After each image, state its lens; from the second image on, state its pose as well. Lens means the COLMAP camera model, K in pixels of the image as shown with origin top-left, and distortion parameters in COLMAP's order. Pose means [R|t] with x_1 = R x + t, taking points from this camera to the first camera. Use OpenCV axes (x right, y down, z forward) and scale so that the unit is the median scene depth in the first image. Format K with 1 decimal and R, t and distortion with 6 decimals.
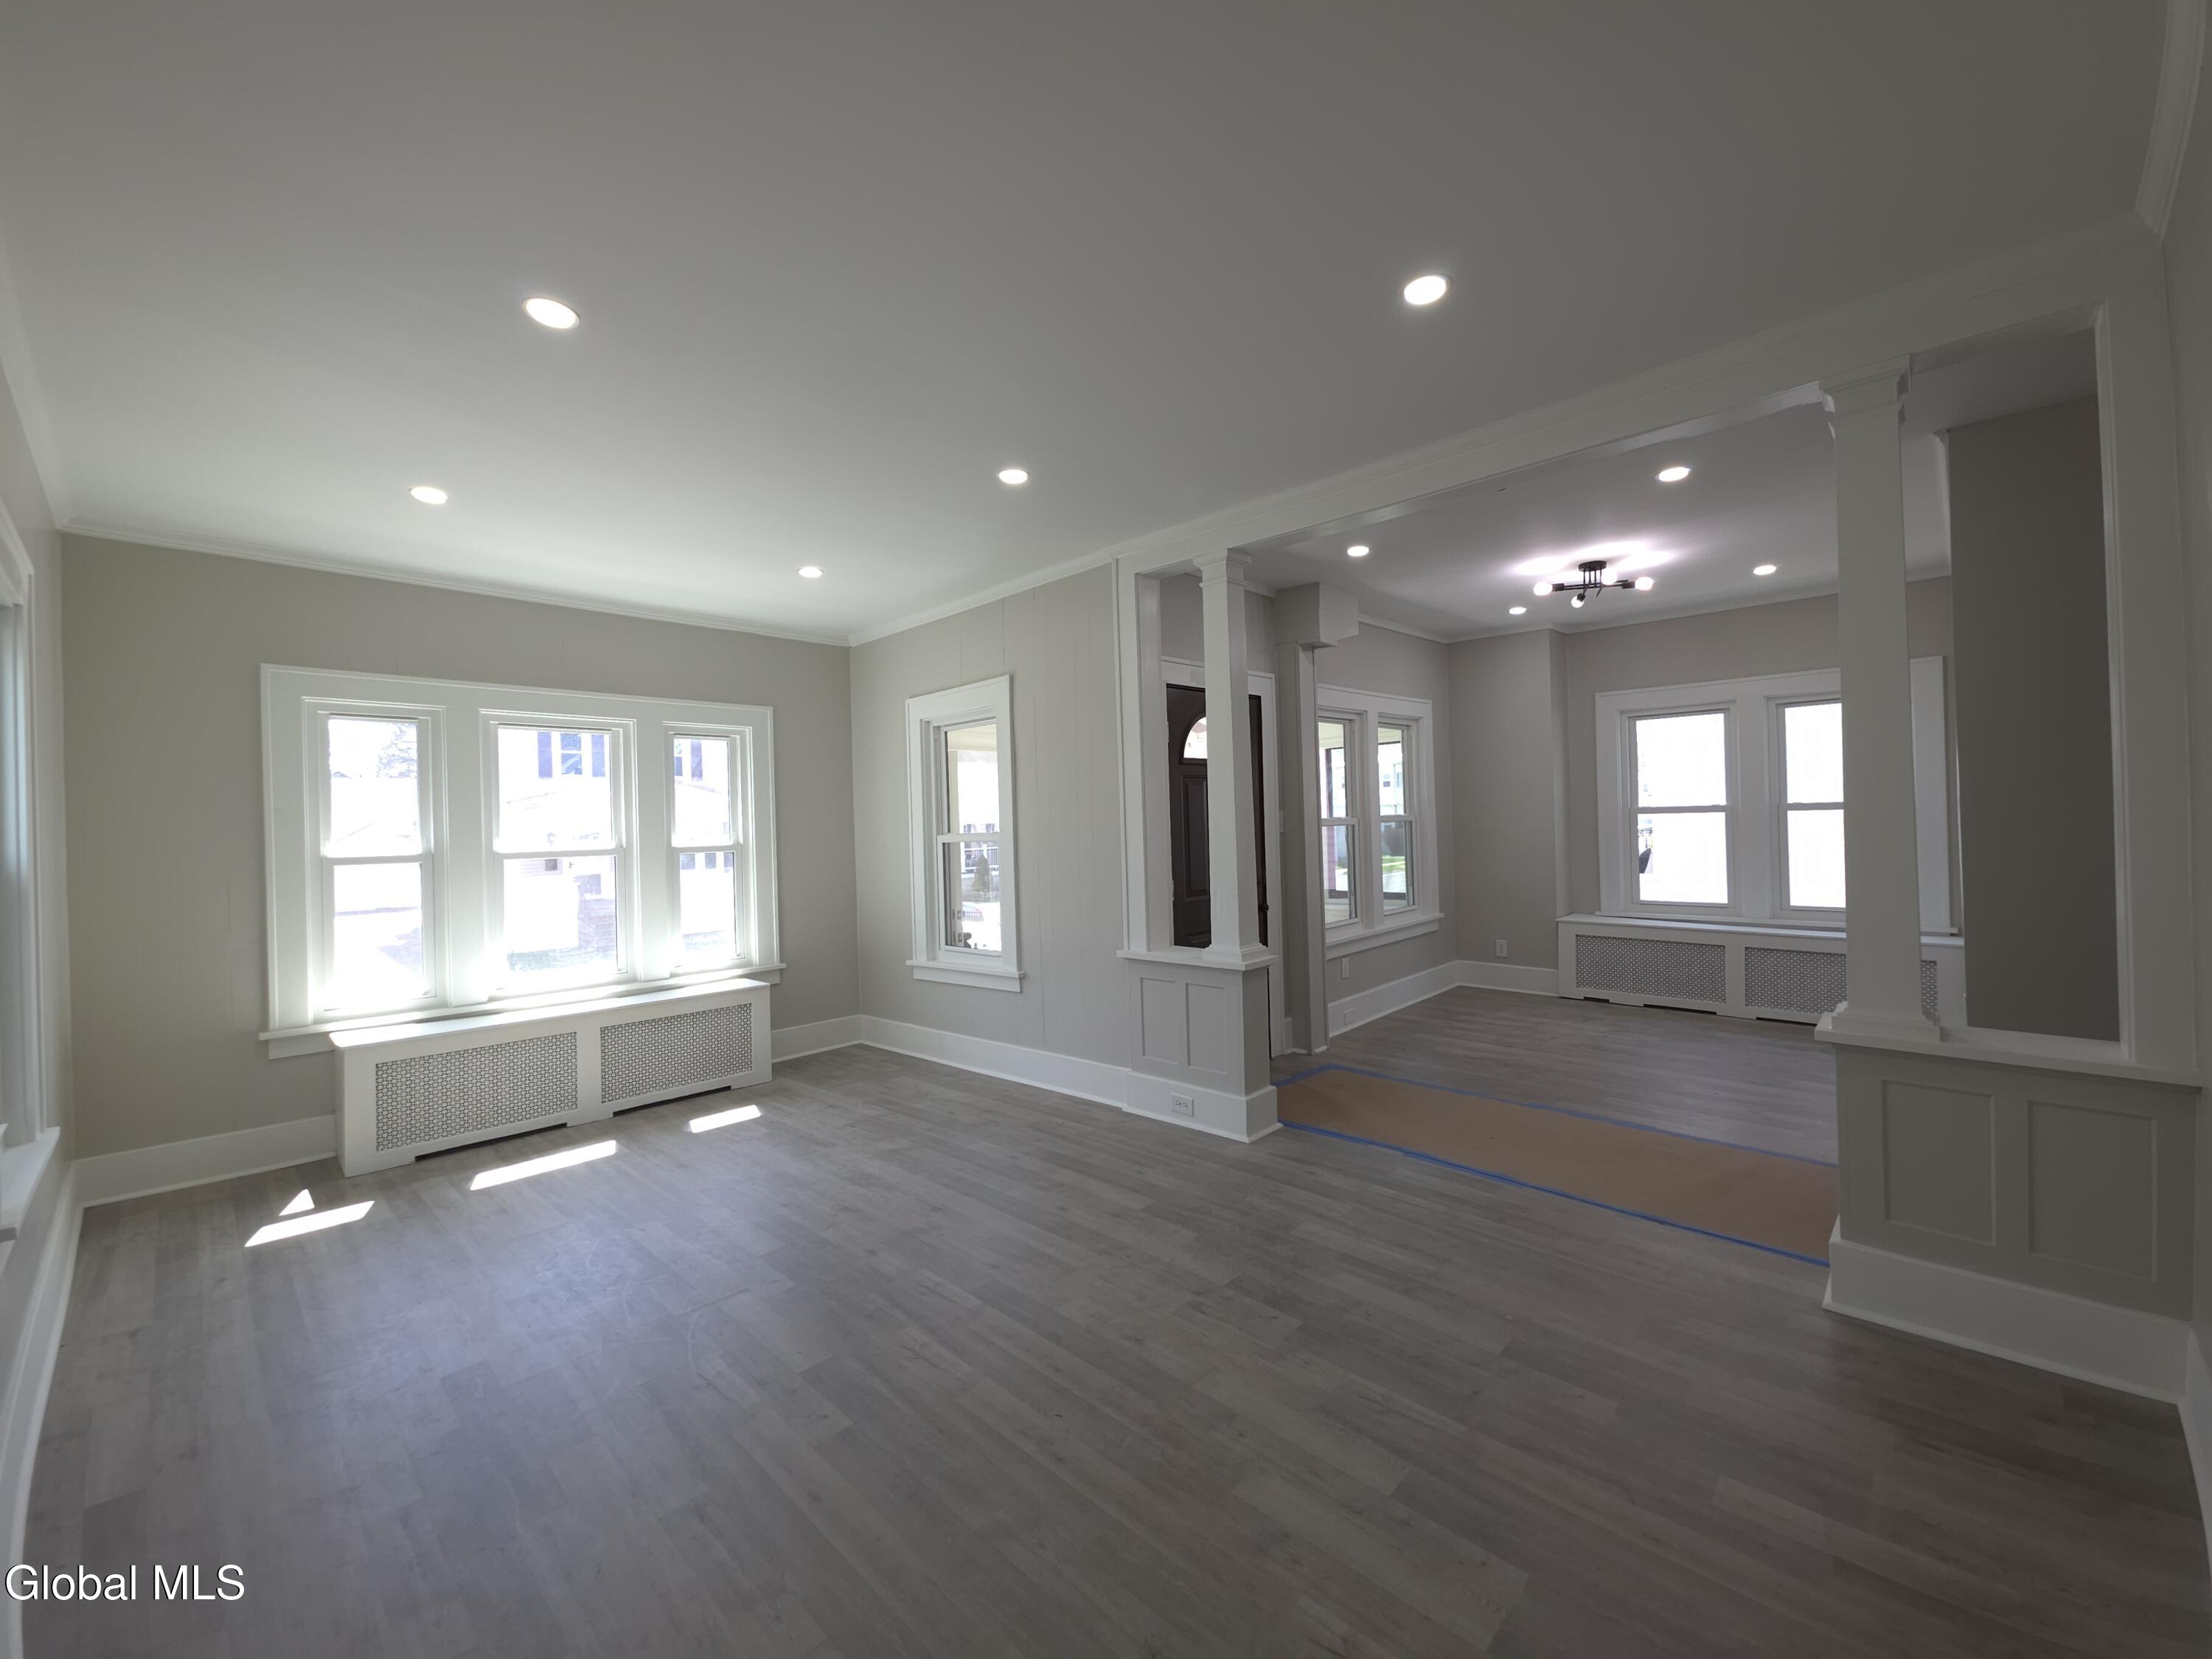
lens RADIAL K [[878.8, 0, 1104.1], [0, 878.8, 819.1], [0, 0, 1]] dist [-0.000374, -0.000214]
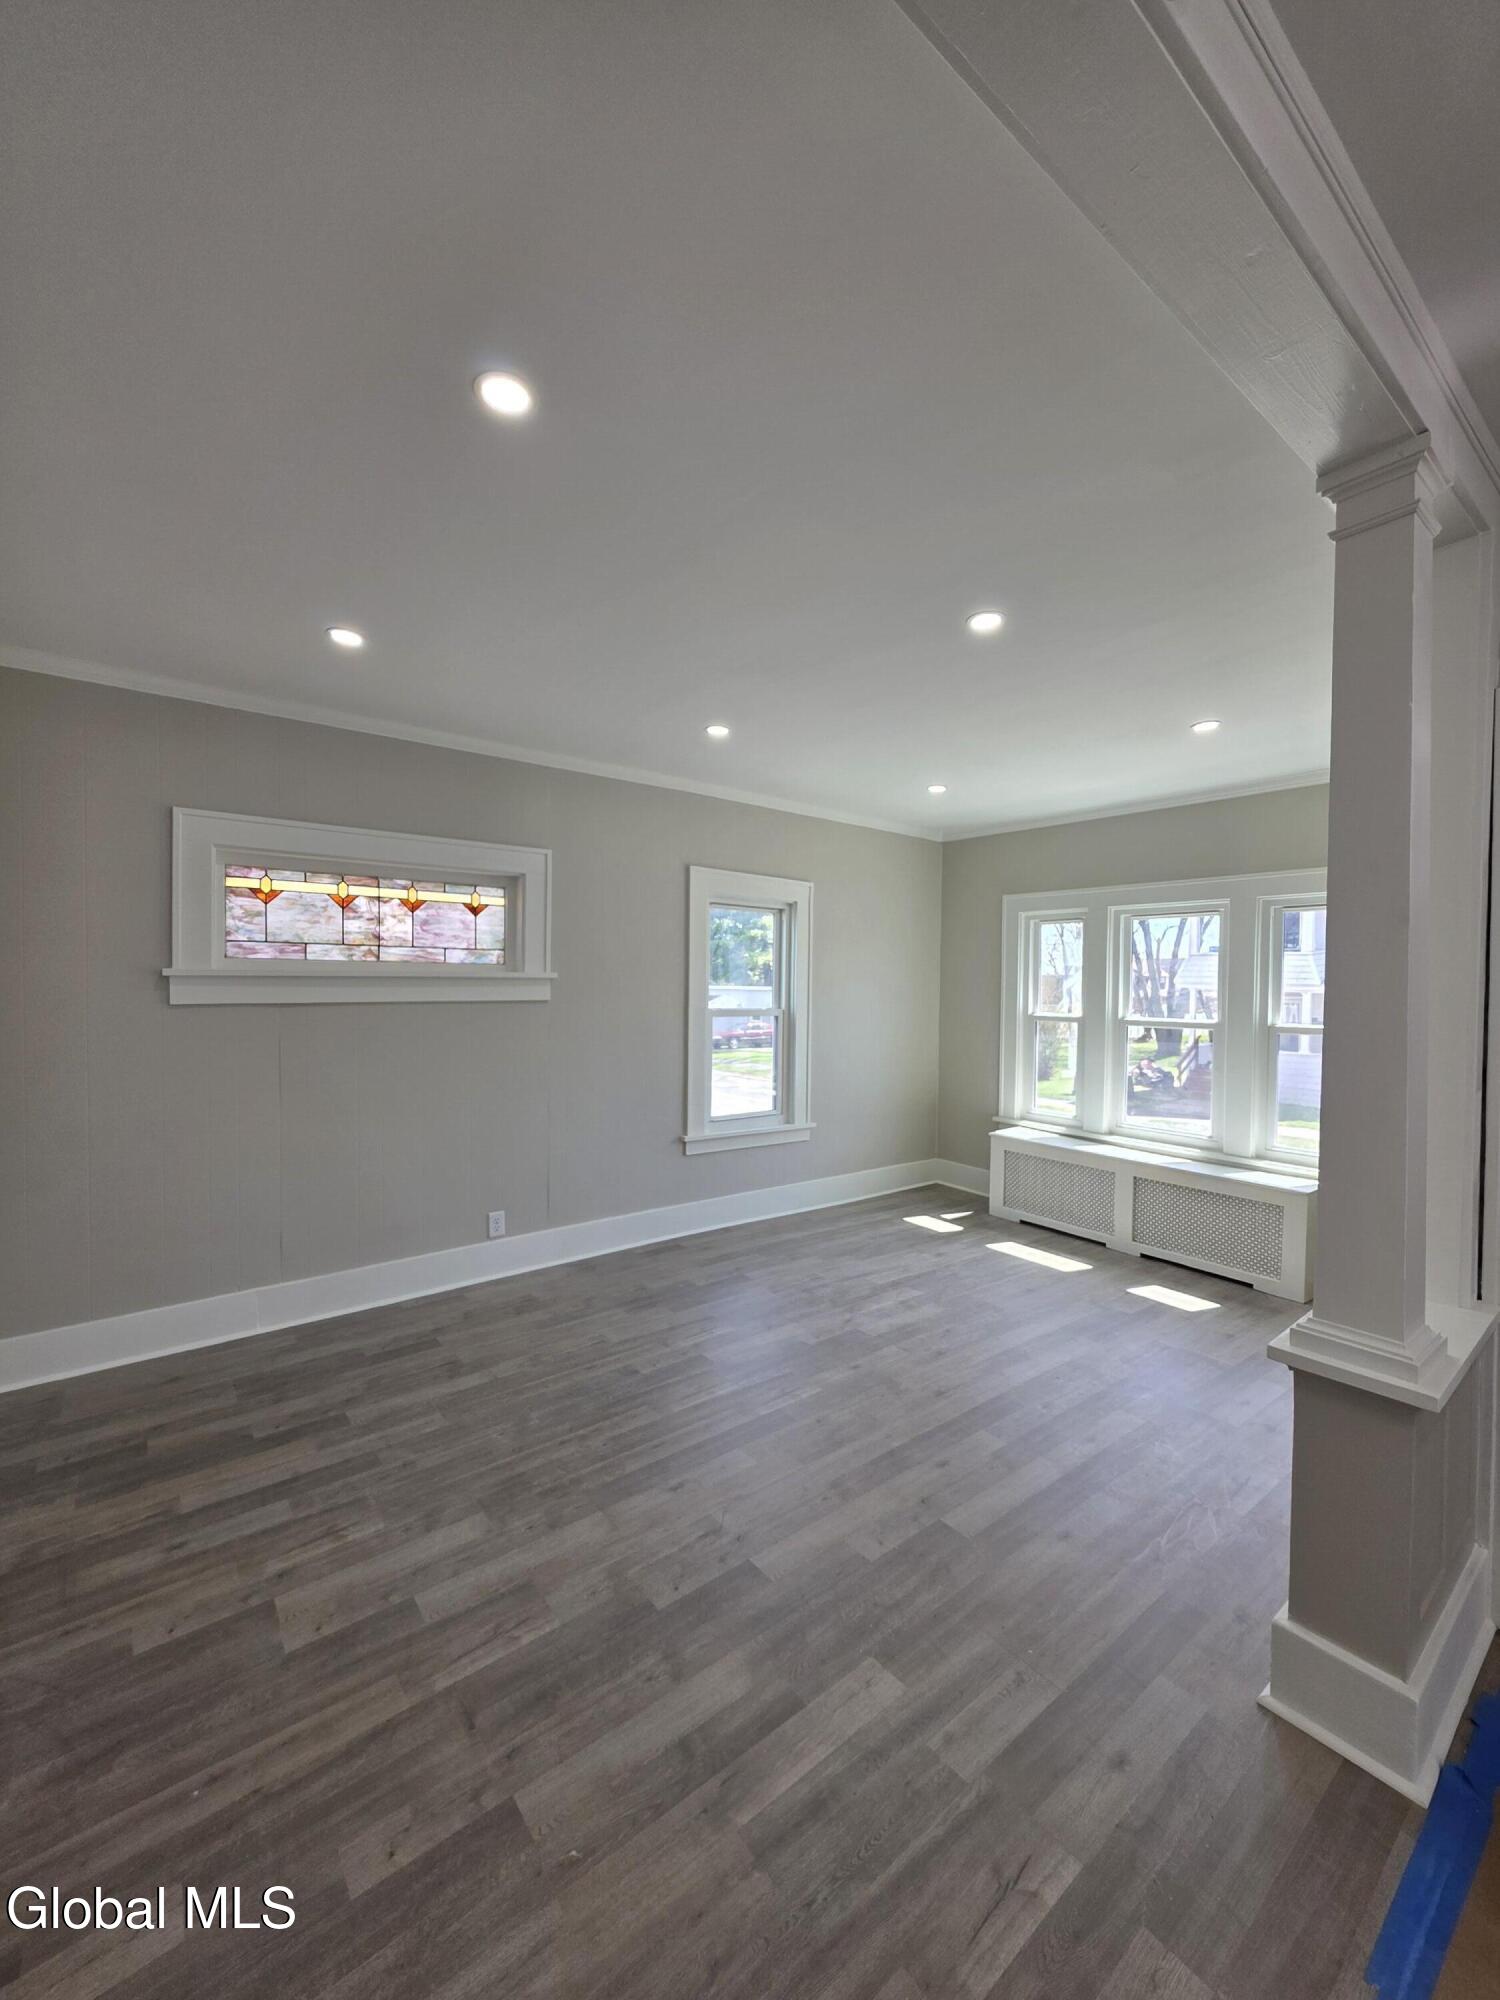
lens RADIAL K [[804.7, 0, 757.7], [0, 804.7, 1002.0], [0, 0, 1]] dist [-0.000323, 0.000164]
pose [[-0.135324, 0.044526, -0.989800, 0.497206], [-0.003587, 0.998961, 0.045428, -0.035690], [0.990795, 0.009698, -0.135024, 0.607951]]
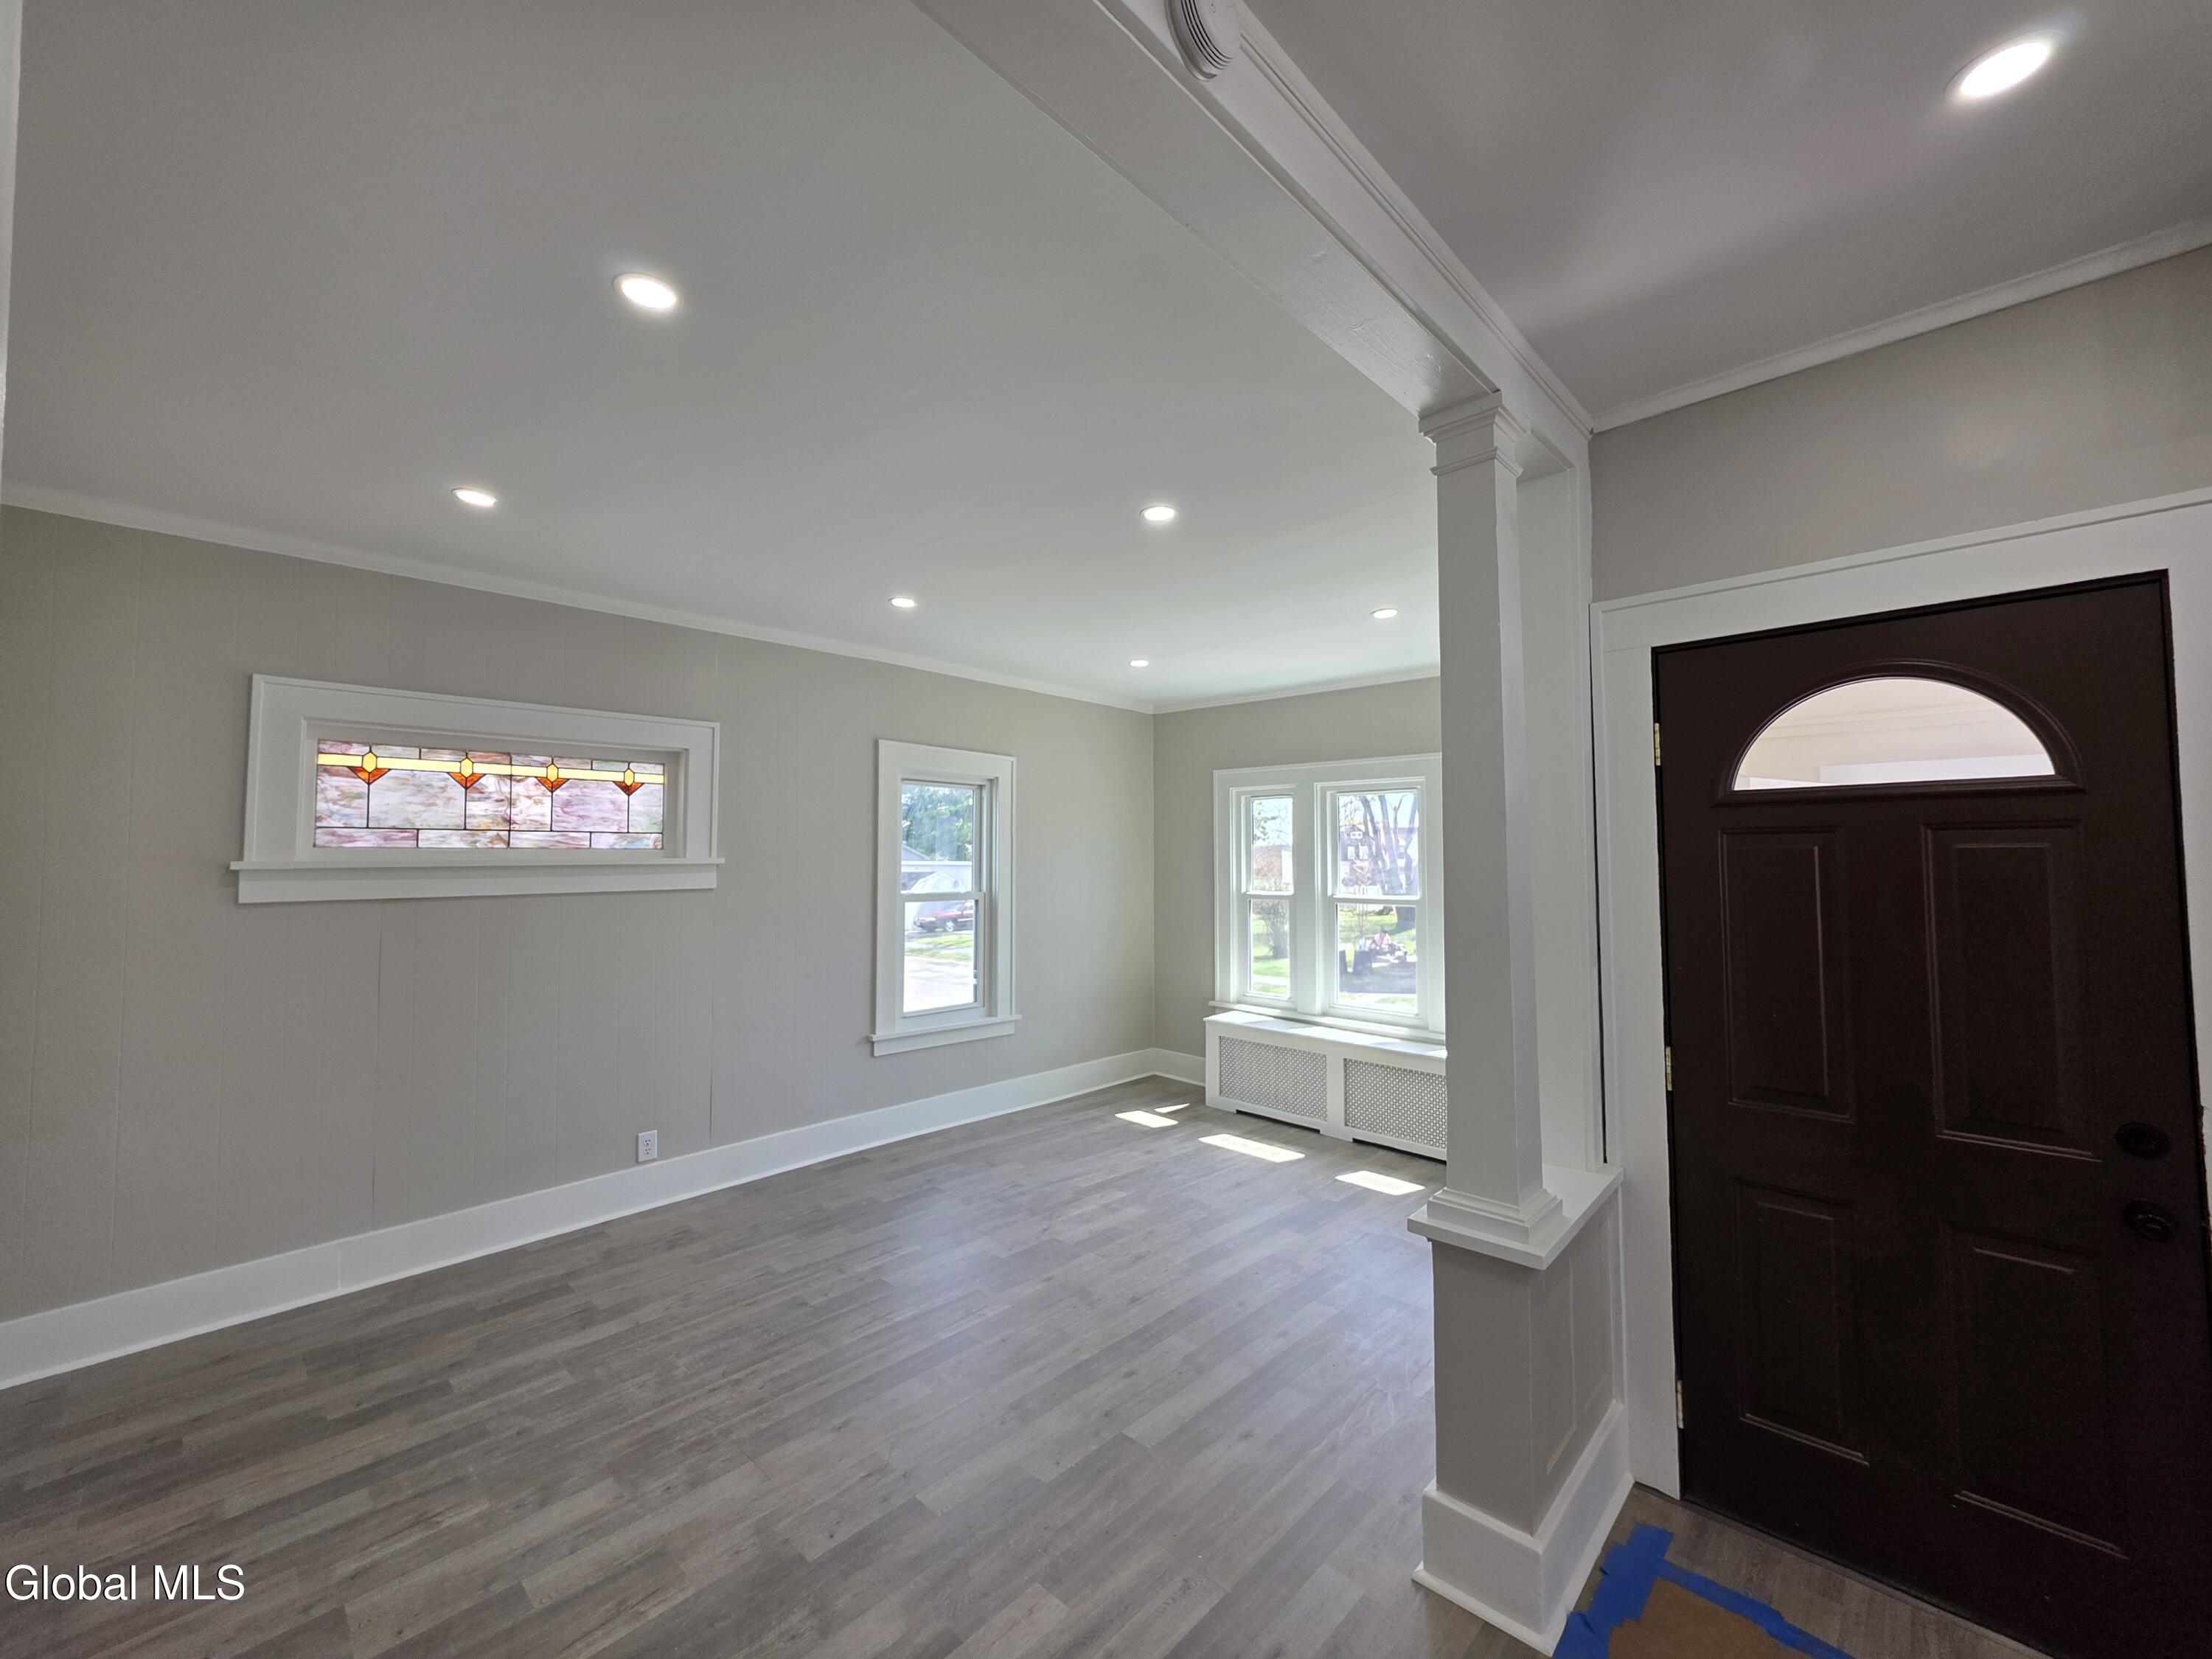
lens RADIAL K [[887.5, 0, 1106.4], [0, 887.5, 820.6], [0, 0, 1]] dist [0.000277, 0.000322]
pose [[0.007346, -0.018107, -0.999809, 0.534215], [0.004477, 0.999827, -0.018075, -0.045937], [0.999963, -0.004344, 0.007426, 0.642513]]
